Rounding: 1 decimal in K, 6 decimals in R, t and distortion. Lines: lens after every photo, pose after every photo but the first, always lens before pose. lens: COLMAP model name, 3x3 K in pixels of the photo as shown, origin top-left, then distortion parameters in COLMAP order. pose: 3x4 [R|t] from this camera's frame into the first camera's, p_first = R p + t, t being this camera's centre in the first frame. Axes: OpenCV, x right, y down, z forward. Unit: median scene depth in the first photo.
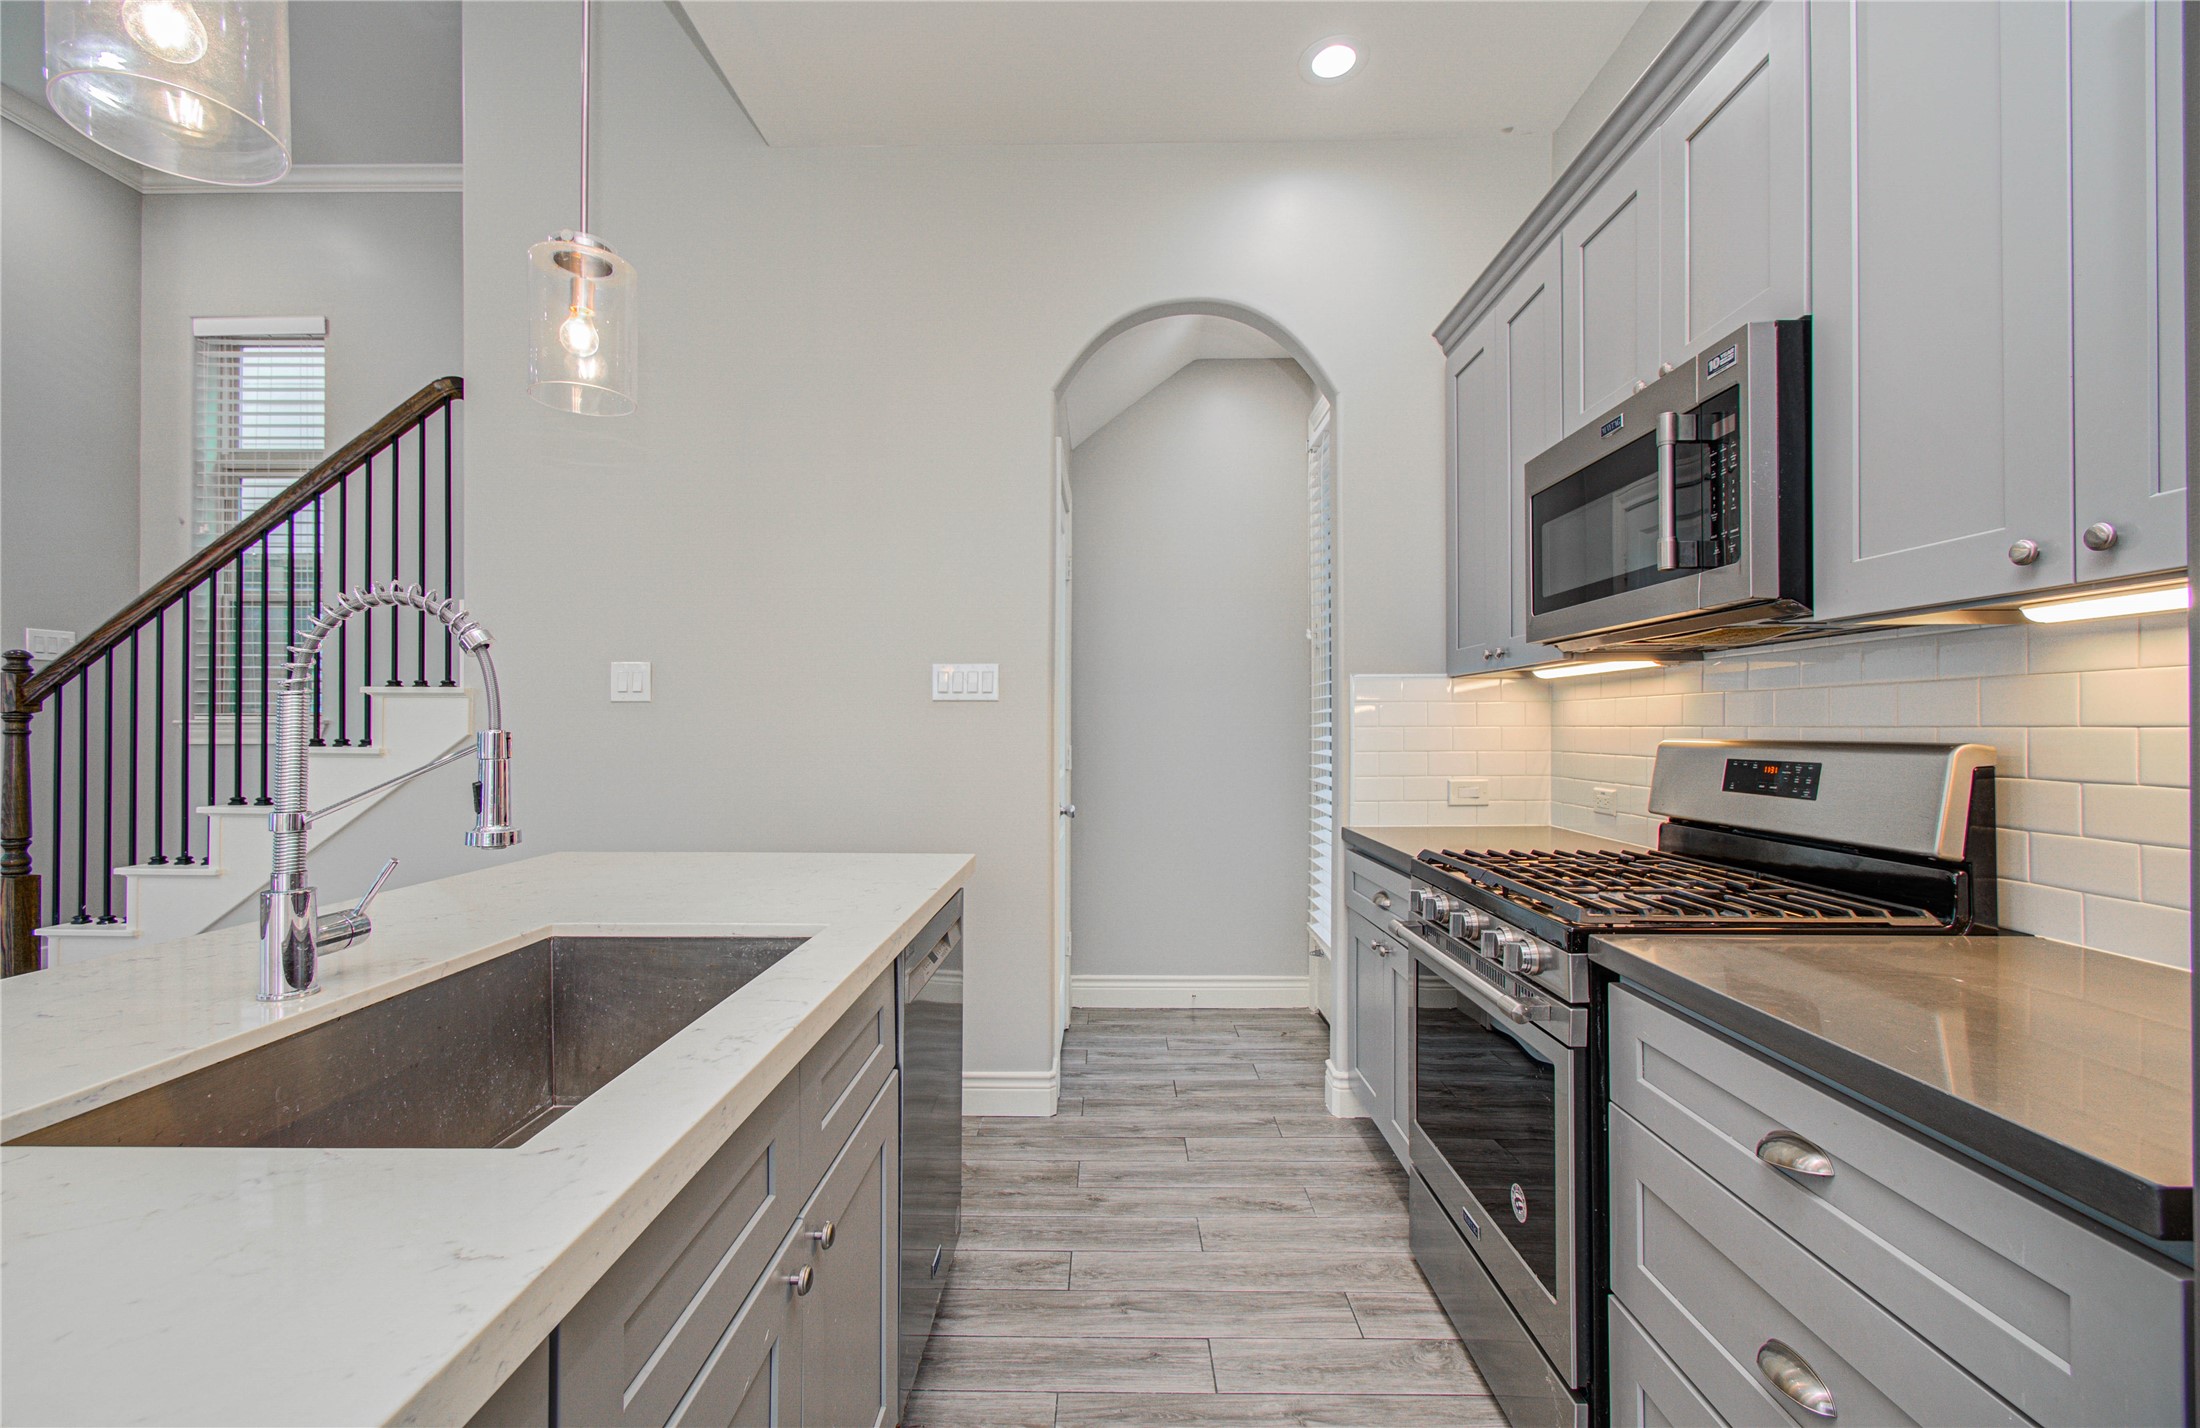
lens RADIAL K [[957.4, 0, 1099.8], [0, 957.4, 723.6], [0, 0, 1]] dist [-0.007985, 0.005055]
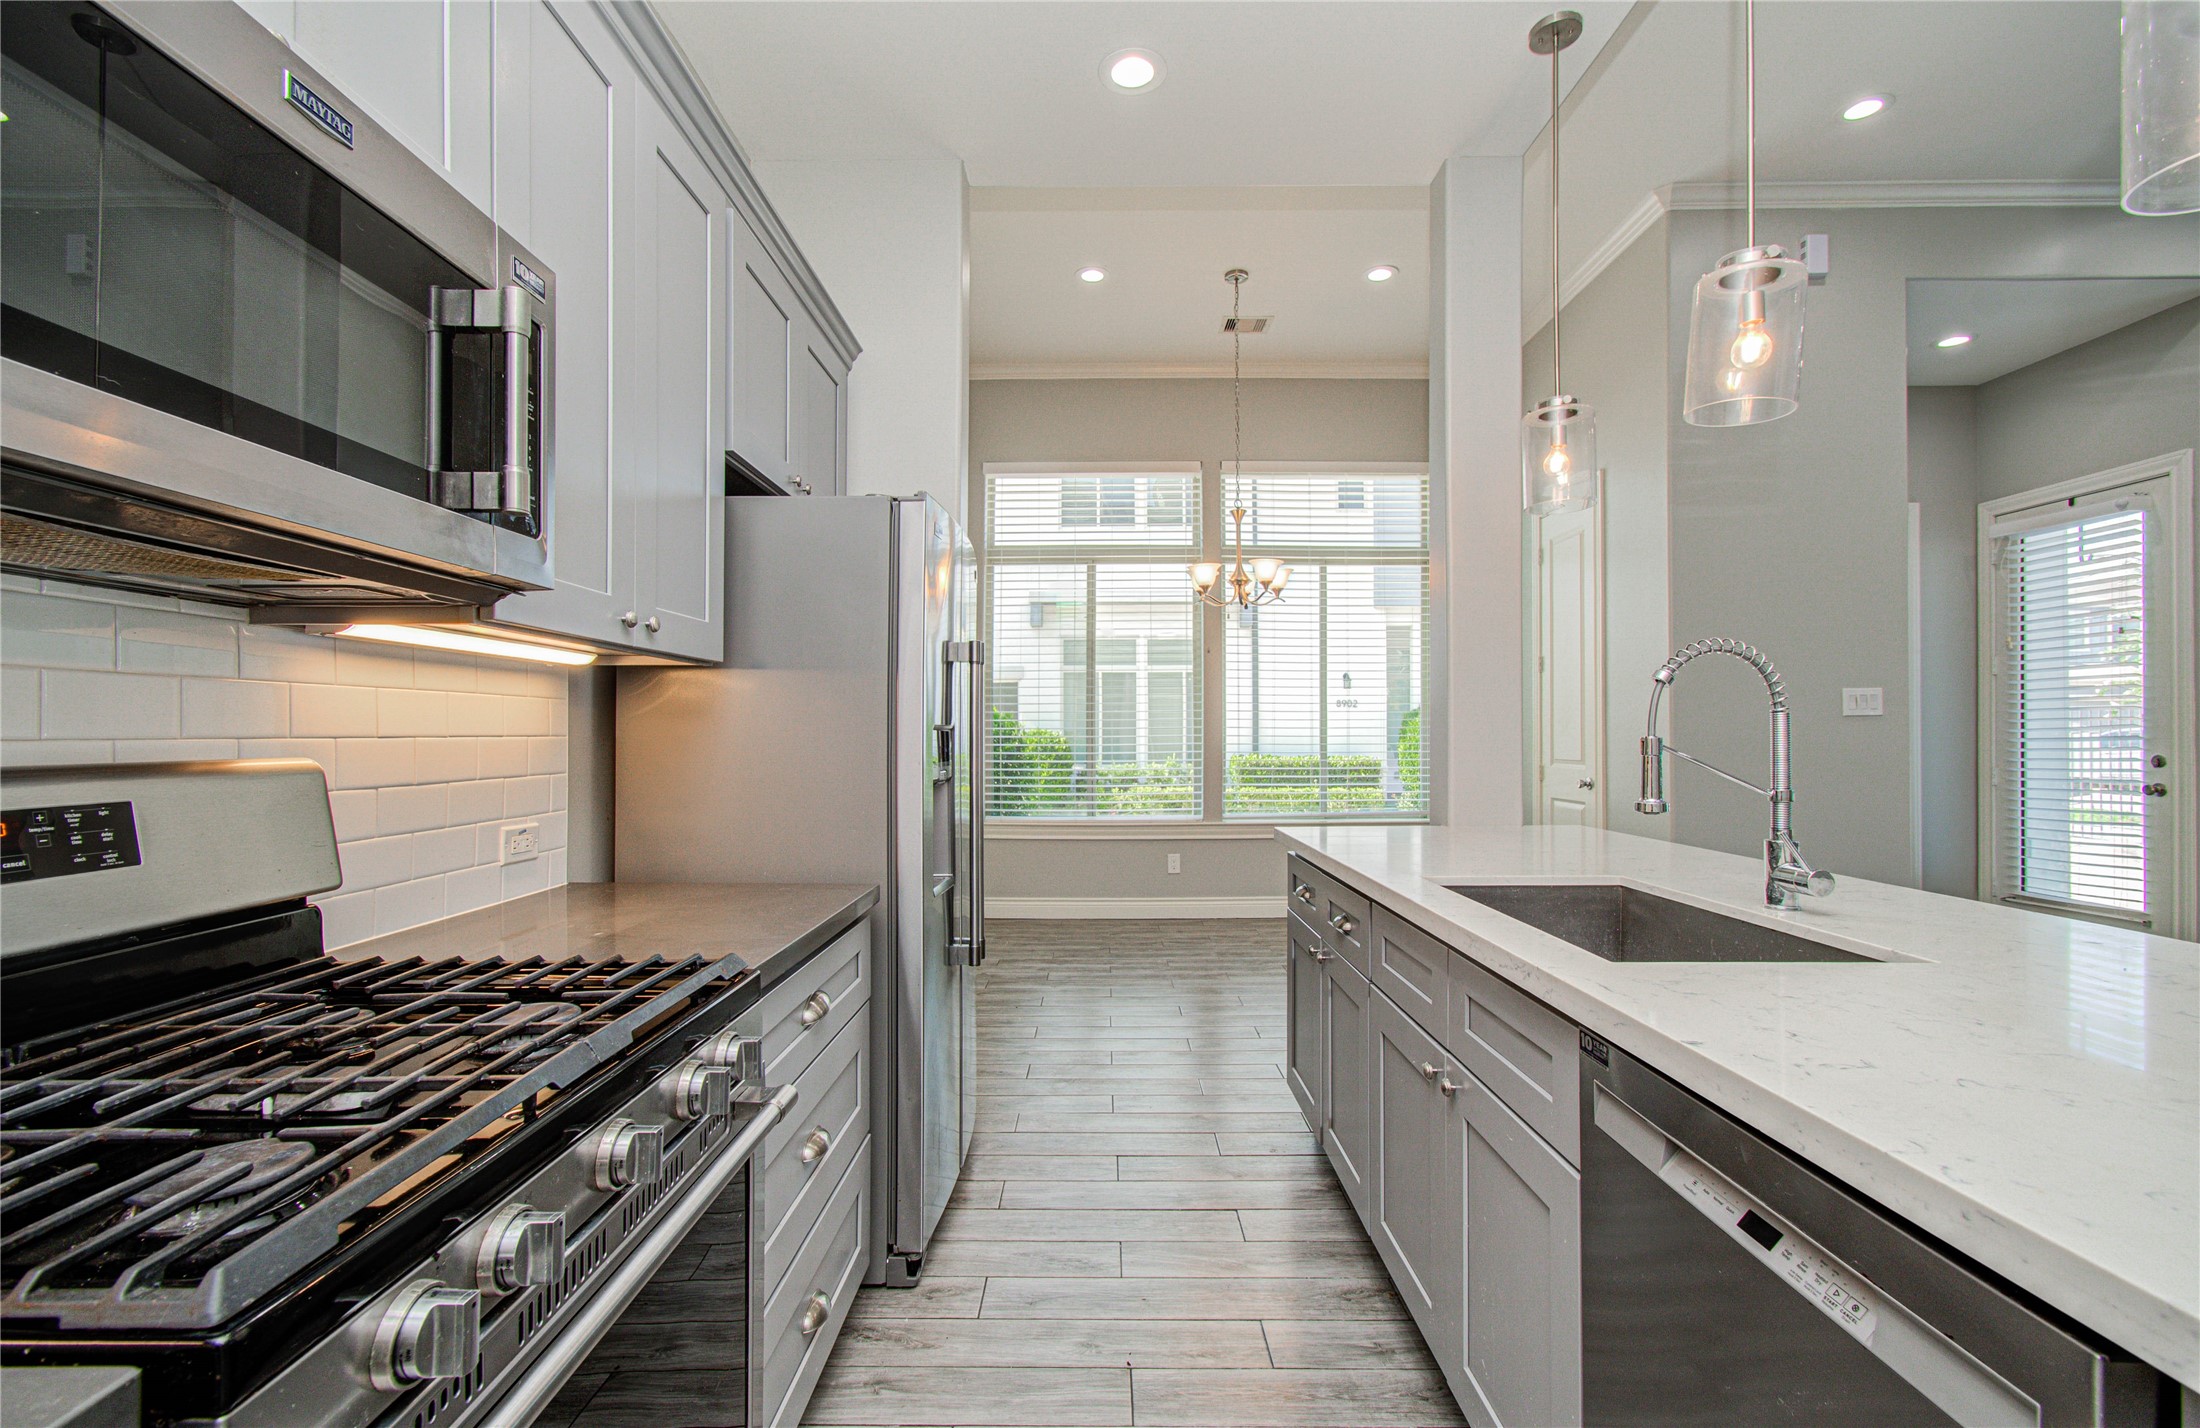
lens RADIAL K [[957.4, 0, 1092.3], [0, 957.4, 730.4], [0, 0, 1]] dist [-0.007985, 0.005055]
pose [[-0.999993, 0.003266, -0.001804, 0.088895], [0.003276, 0.999980, -0.005401, 0.001570], [0.001787, -0.005407, -0.999984, 0.866980]]
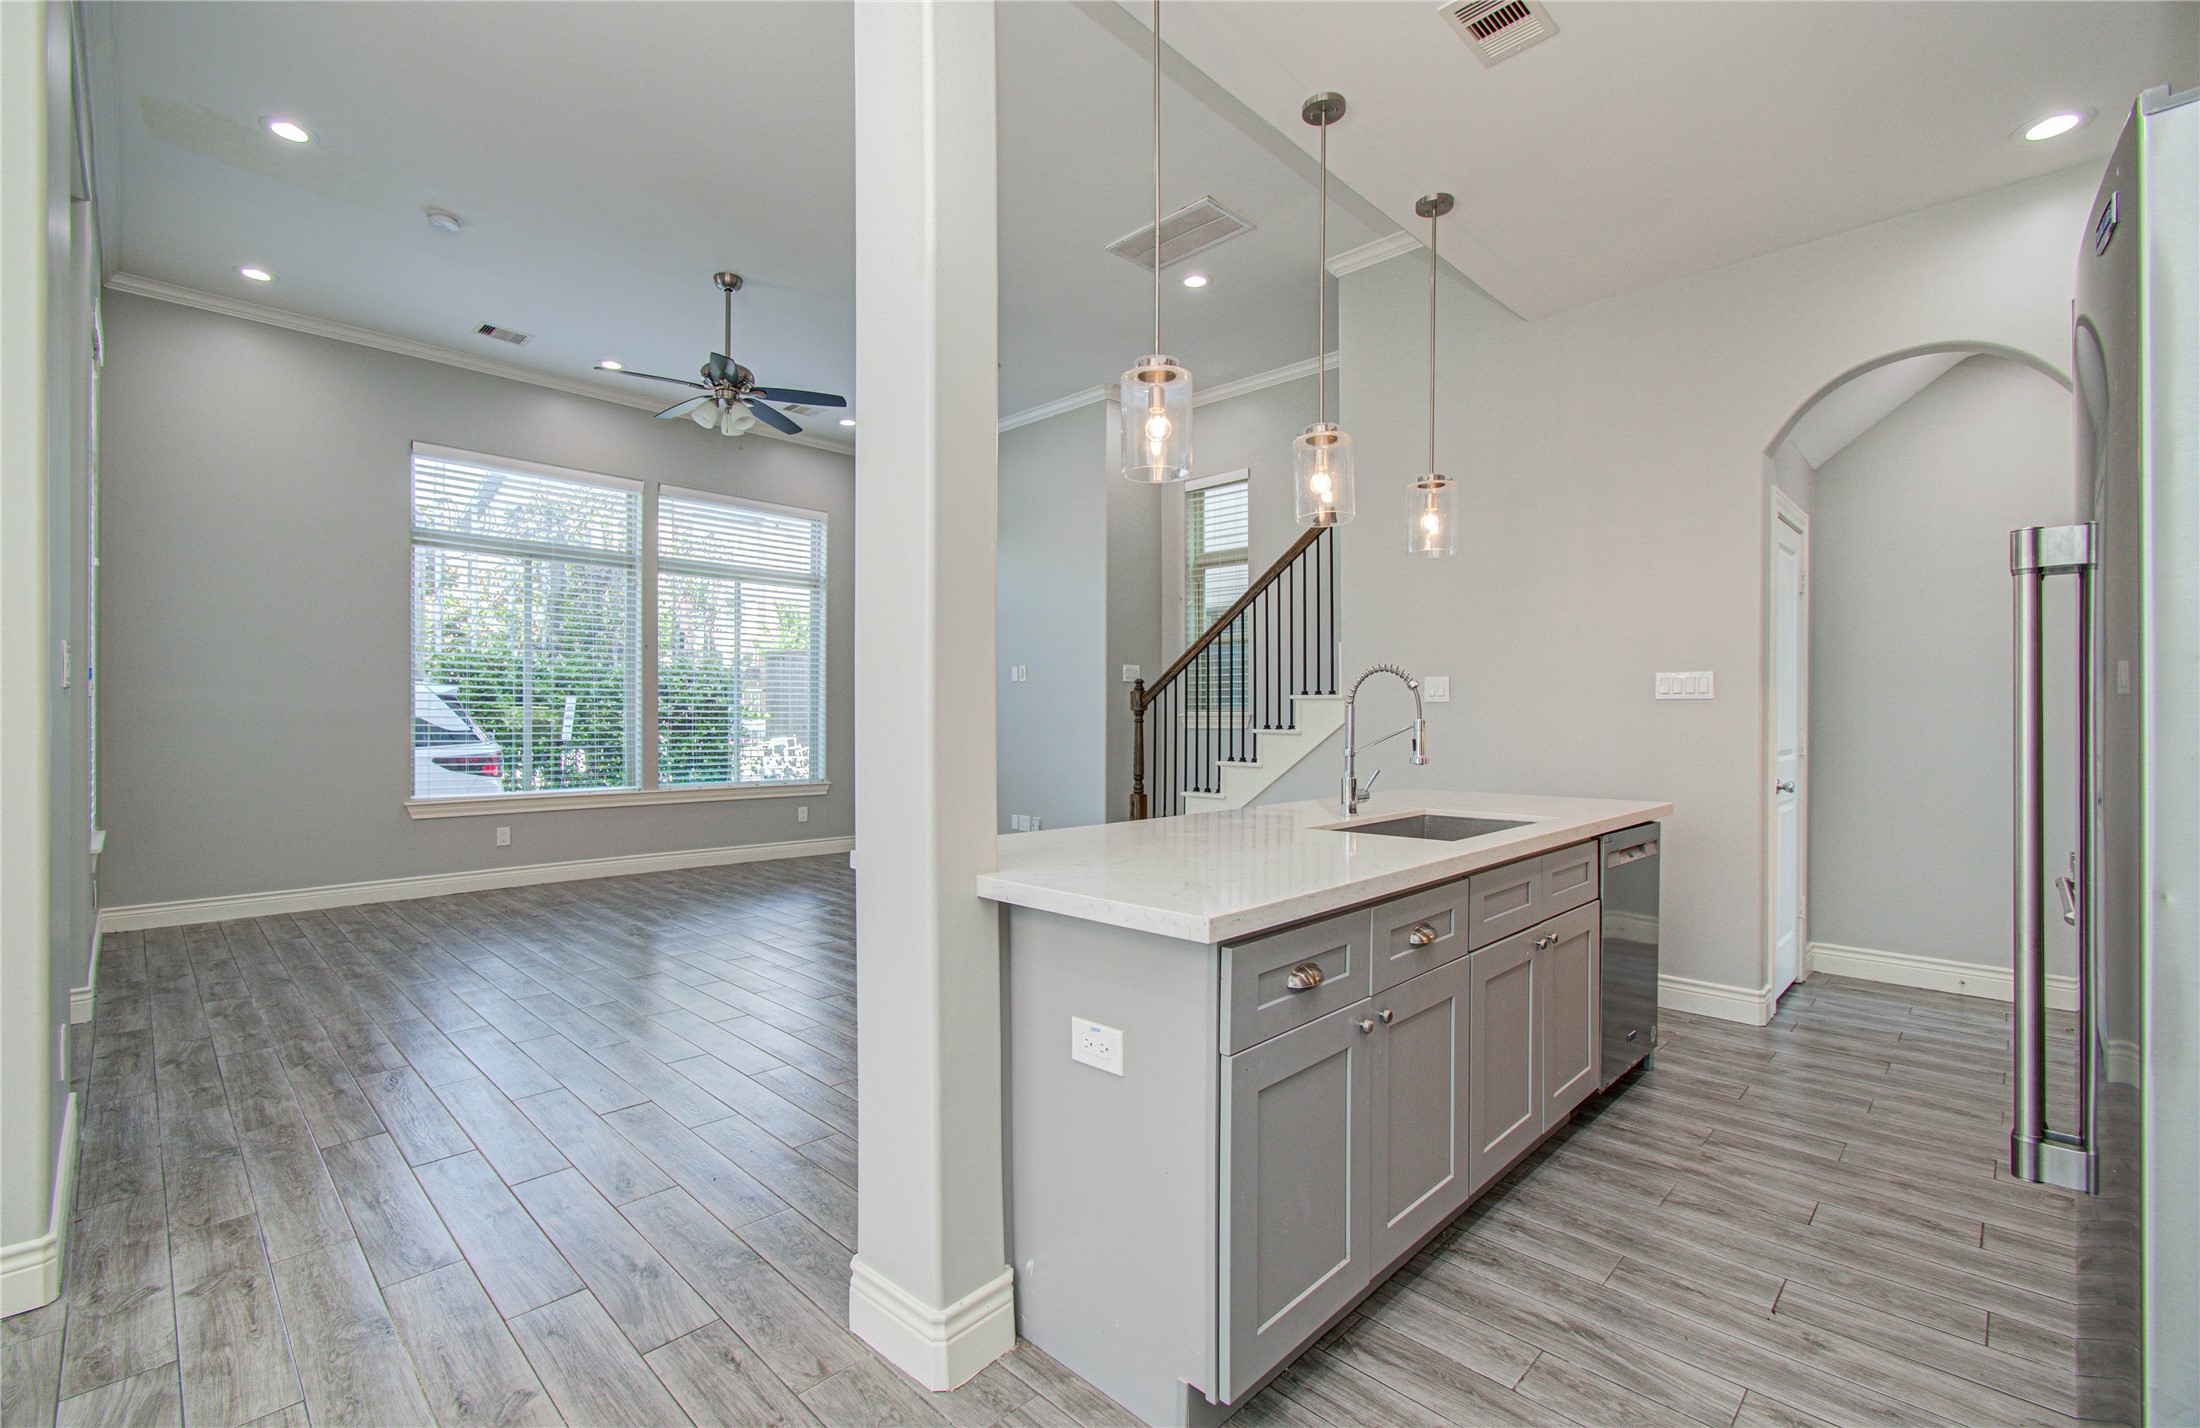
lens RADIAL K [[957.4, 0, 1088.2], [0, 957.4, 712.9], [0, 0, 1]] dist [-0.007985, 0.005055]
pose [[0.719858, -0.001659, -0.694119, 0.181615], [0.000069, 0.999997, -0.002318, -0.002207], [0.694121, 0.001621, 0.719856, -0.519136]]
